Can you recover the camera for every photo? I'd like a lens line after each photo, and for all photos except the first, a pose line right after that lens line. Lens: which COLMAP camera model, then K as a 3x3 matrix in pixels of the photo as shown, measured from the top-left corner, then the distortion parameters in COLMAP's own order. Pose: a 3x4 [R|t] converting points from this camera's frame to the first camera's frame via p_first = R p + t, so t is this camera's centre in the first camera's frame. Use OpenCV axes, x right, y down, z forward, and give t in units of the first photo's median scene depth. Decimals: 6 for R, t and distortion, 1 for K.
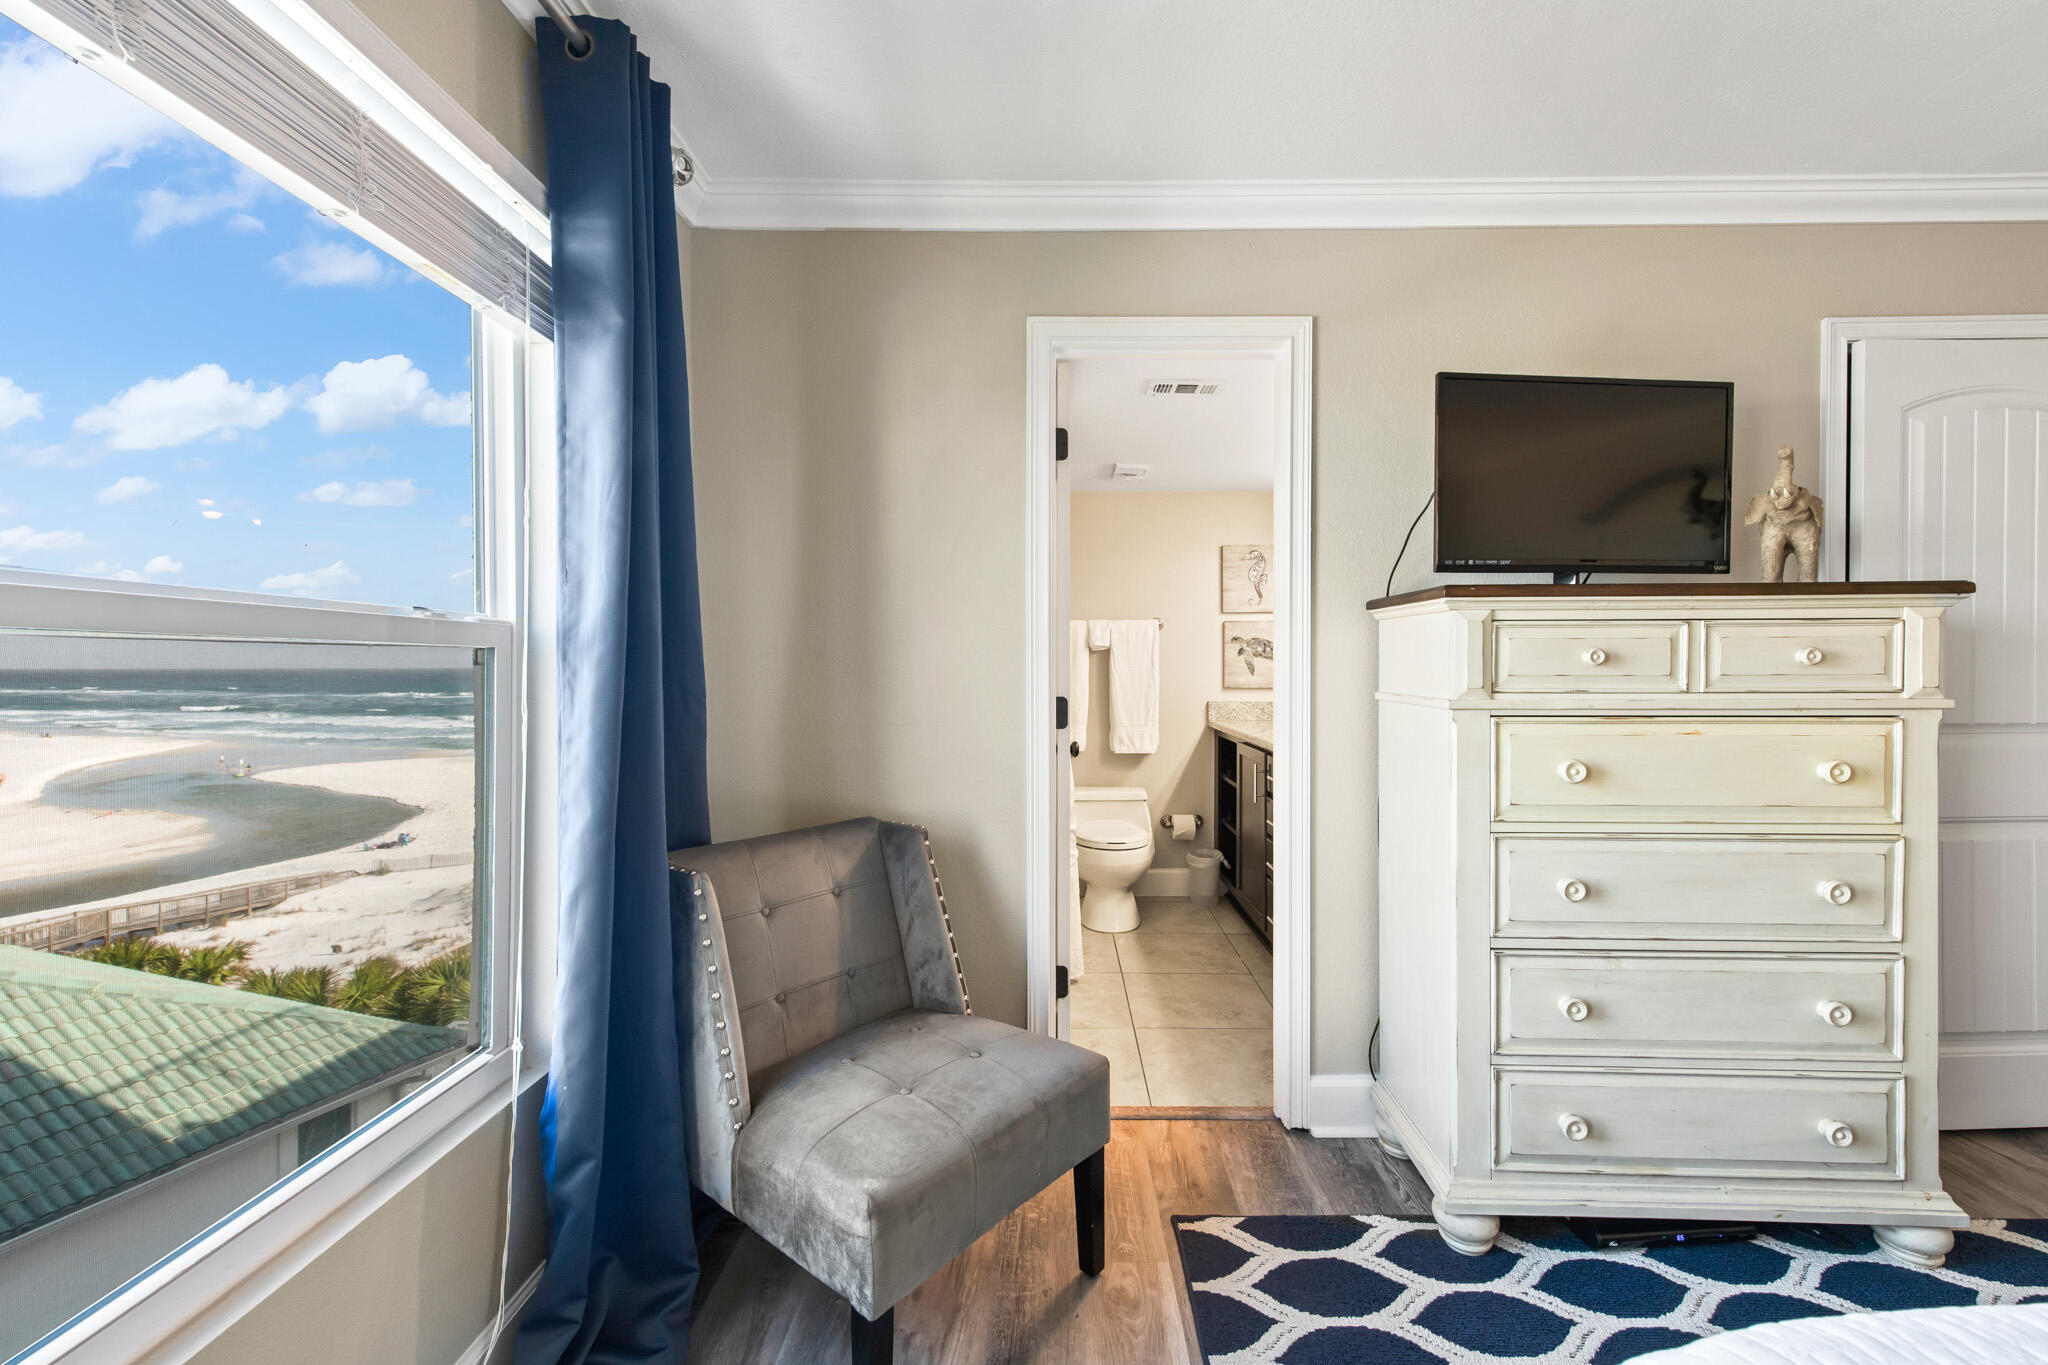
lens RADIAL K [[859.3, 0, 1024.0], [0, 859.3, 682.5], [0, 0, 1]] dist [0.003043, 0.000163]
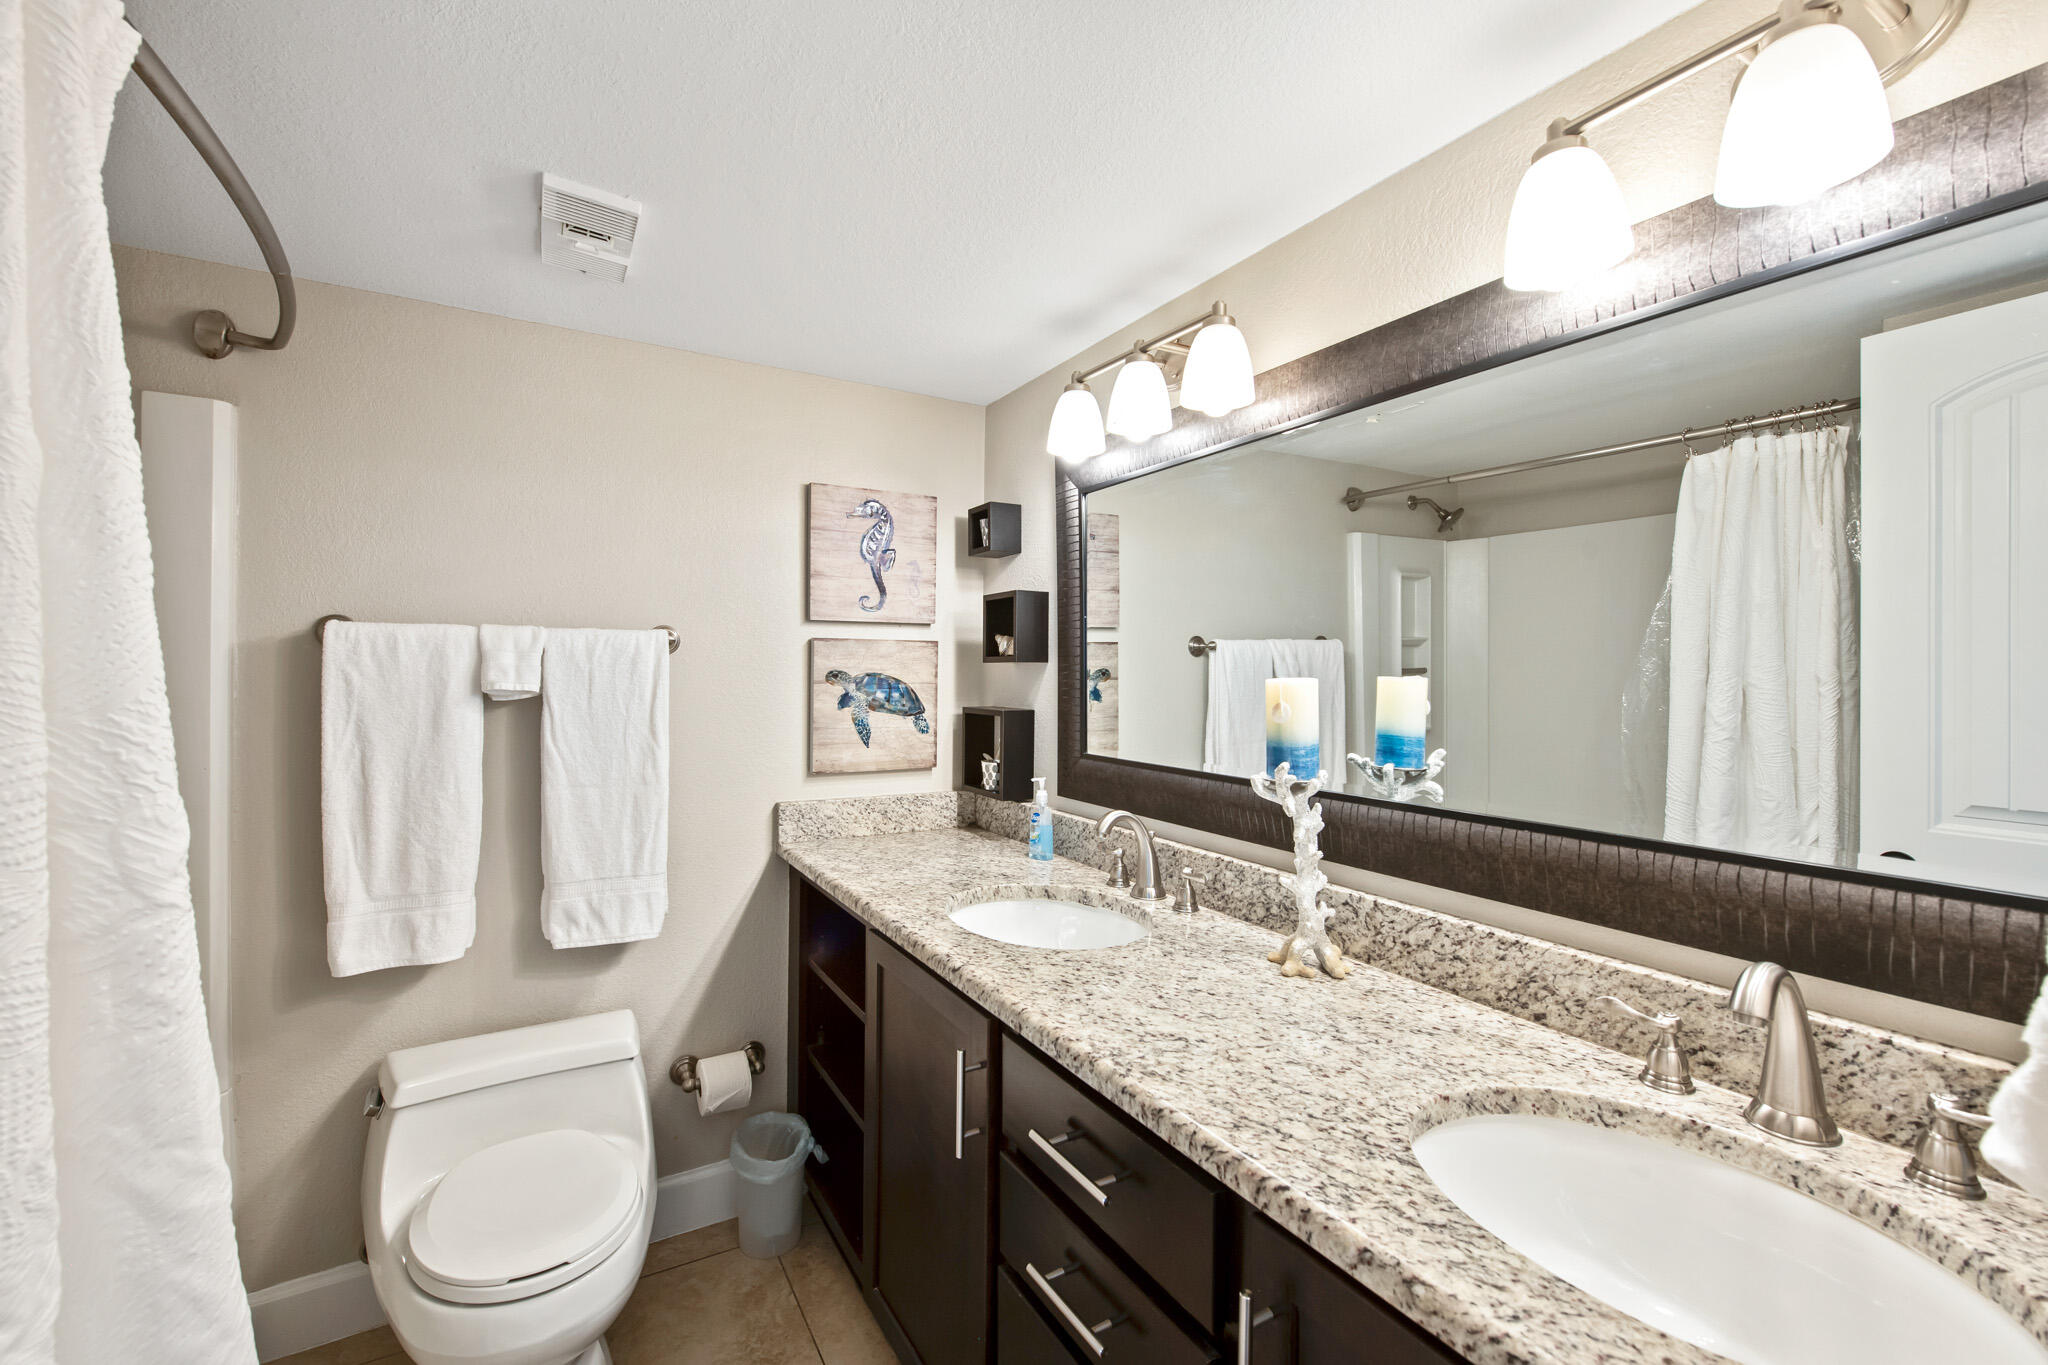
lens RADIAL K [[859.3, 0, 1024.0], [0, 859.3, 682.5], [0, 0, 1]] dist [0.003043, 0.000163]
pose [[0.849095, 0.005499, 0.528211, 0.077761], [-0.002825, 0.999979, -0.005870, -0.043641], [-0.528232, 0.003492, 0.849093, 0.523401]]
